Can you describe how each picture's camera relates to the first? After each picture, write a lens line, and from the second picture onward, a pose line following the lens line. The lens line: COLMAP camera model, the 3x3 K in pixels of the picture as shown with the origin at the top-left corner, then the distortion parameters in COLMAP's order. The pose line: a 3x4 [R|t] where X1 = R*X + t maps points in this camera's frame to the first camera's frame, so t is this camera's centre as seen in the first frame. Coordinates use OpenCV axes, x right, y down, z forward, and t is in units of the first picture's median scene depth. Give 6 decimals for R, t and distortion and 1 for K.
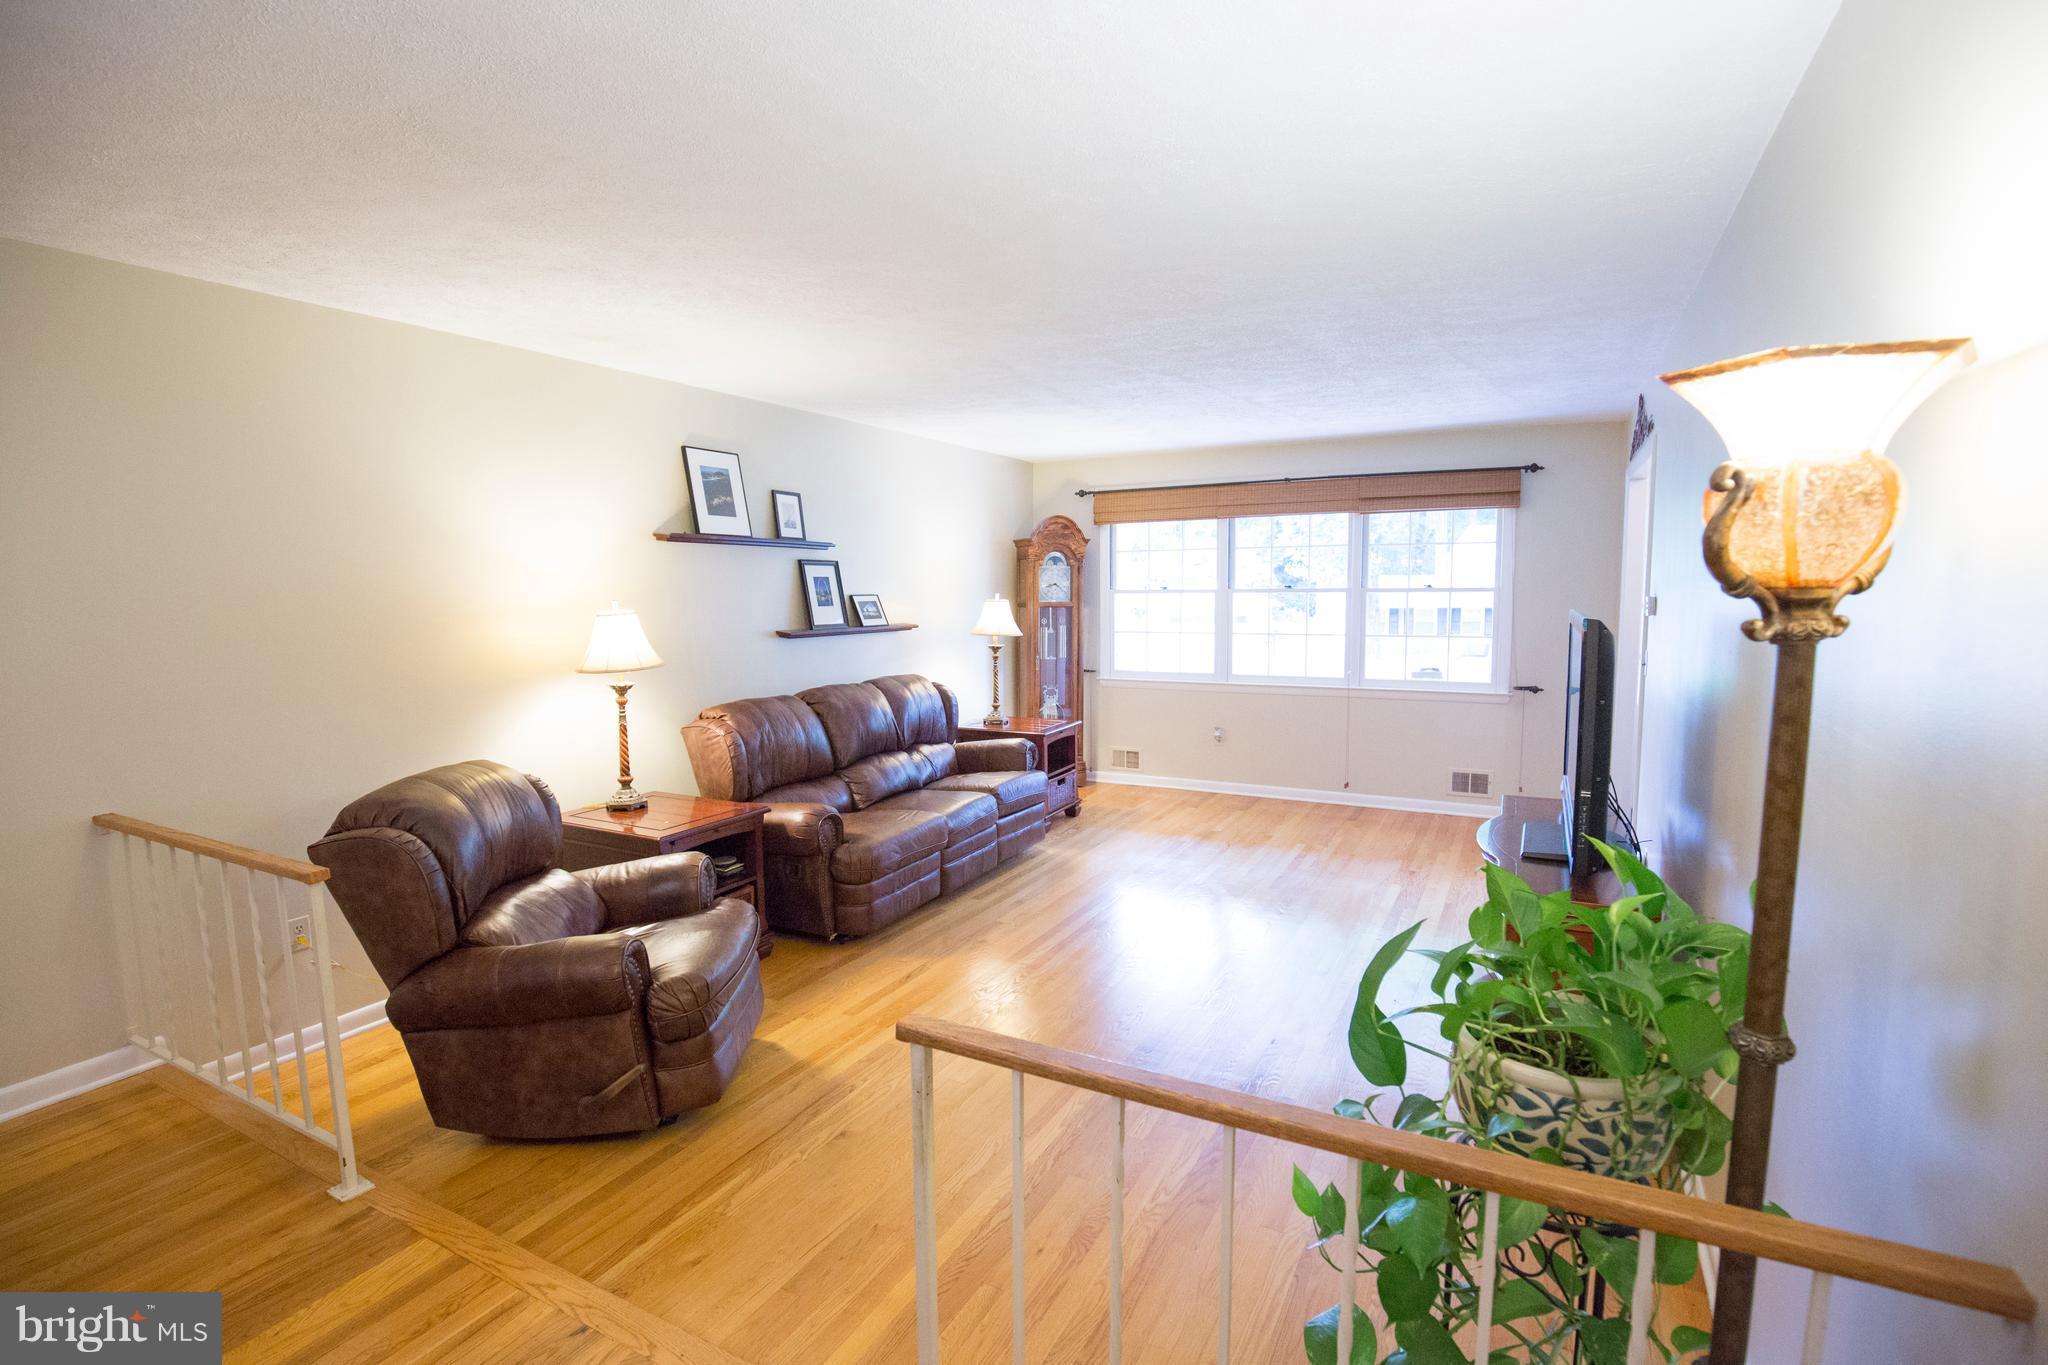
lens RADIAL K [[966.5, 0, 1024.0], [0, 966.5, 682.5], [0, 0, 1]] dist [-0.000874, 0.000055]
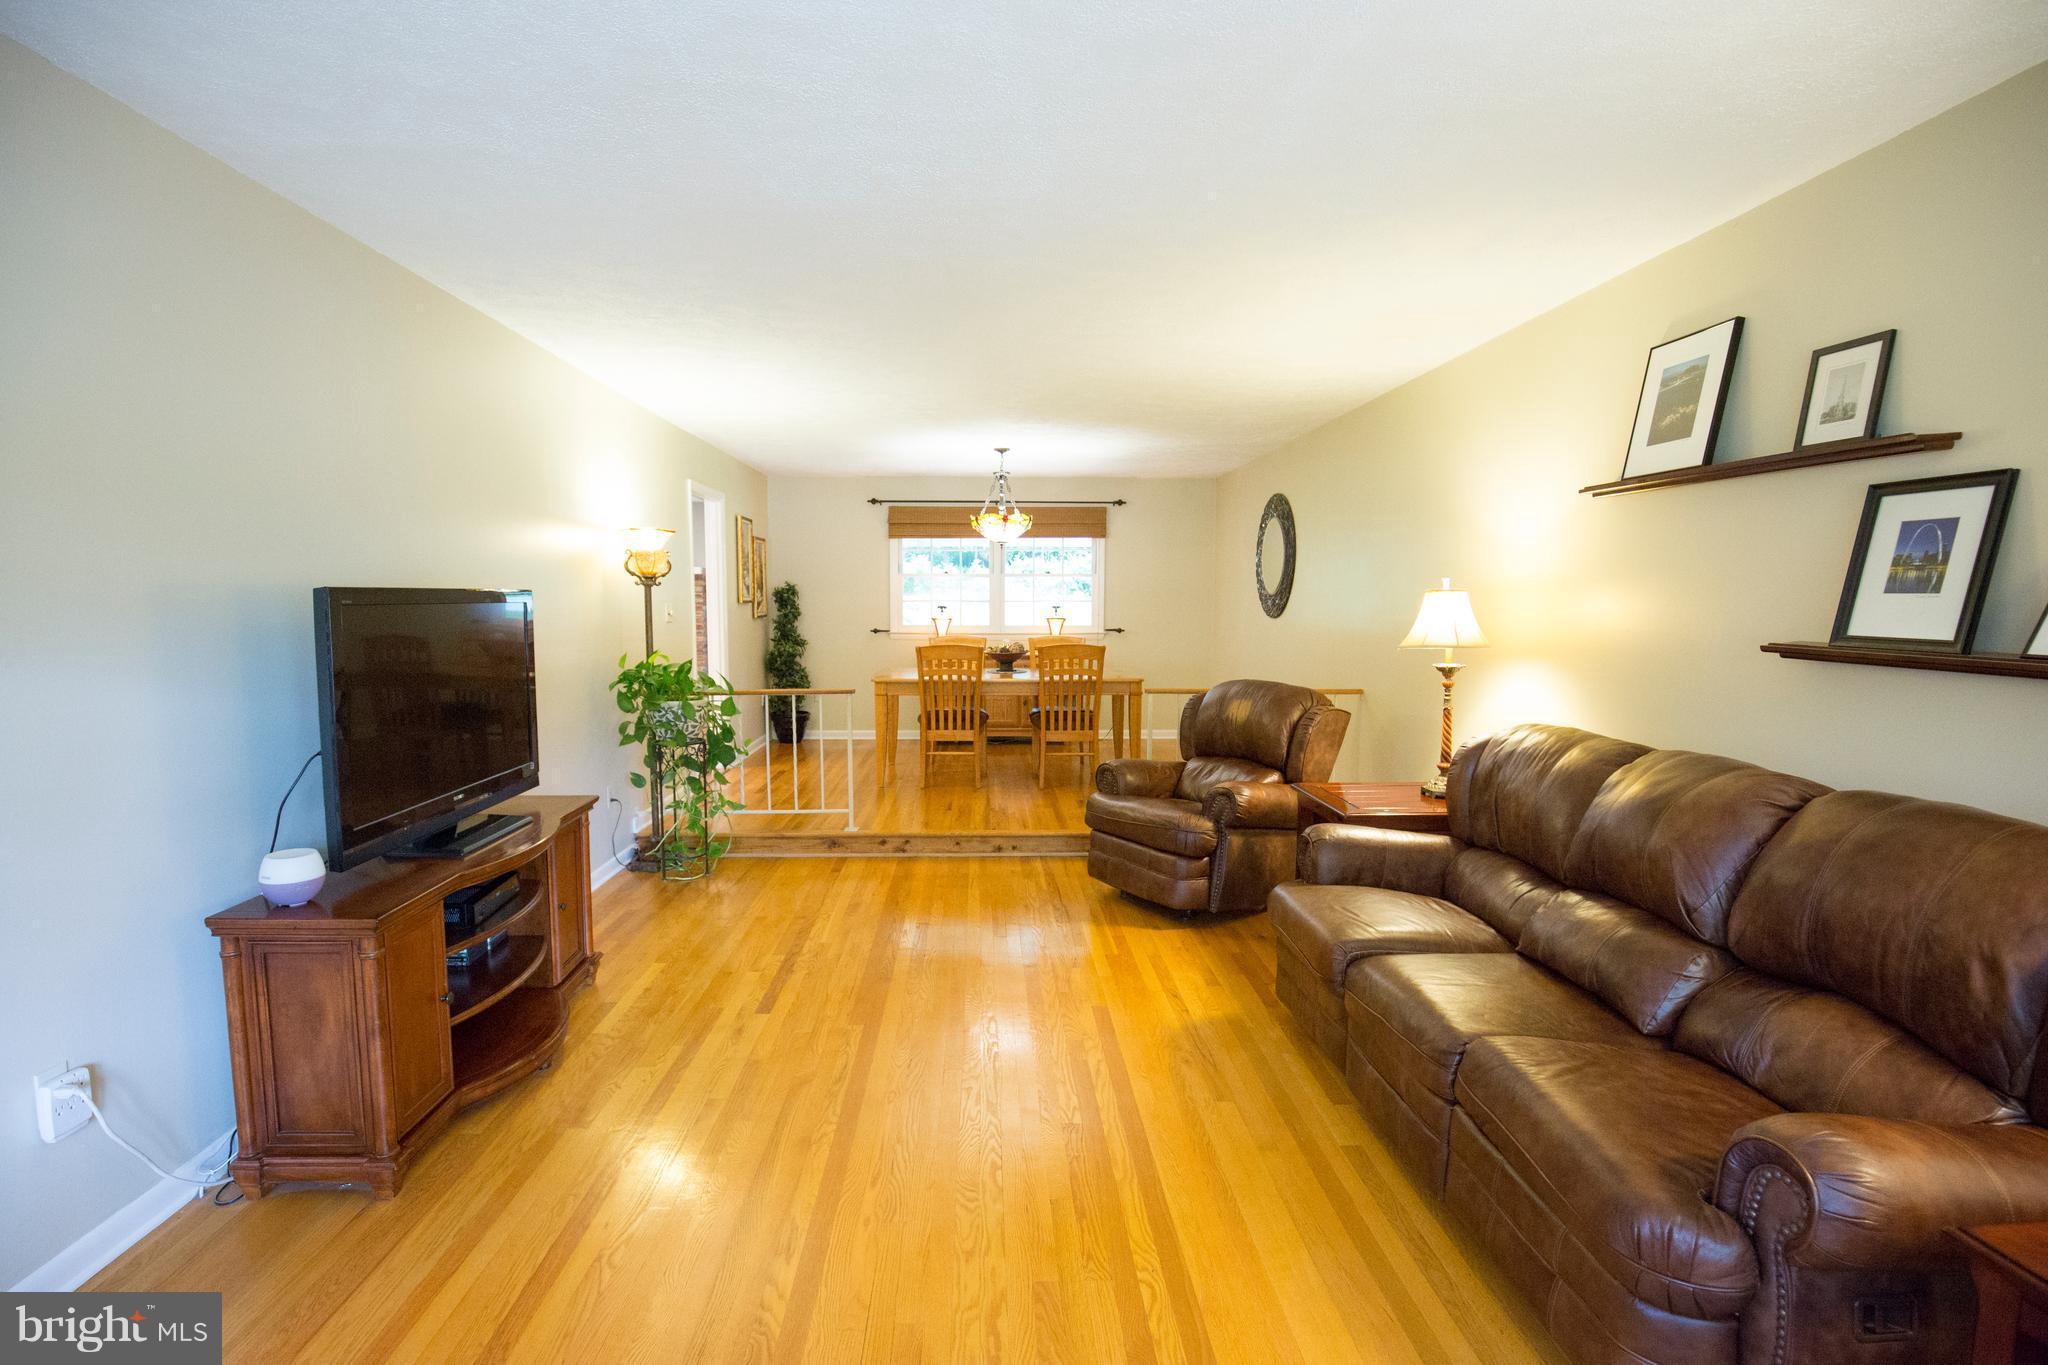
lens RADIAL K [[966.5, 0, 1024.0], [0, 966.5, 682.5], [0, 0, 1]] dist [-0.000874, 0.000055]
pose [[-0.858721, 0.053682, -0.509625, 0.331623], [-0.045869, 0.982453, 0.180779, -0.104526], [0.510387, 0.178615, -0.841191, 1.222484]]
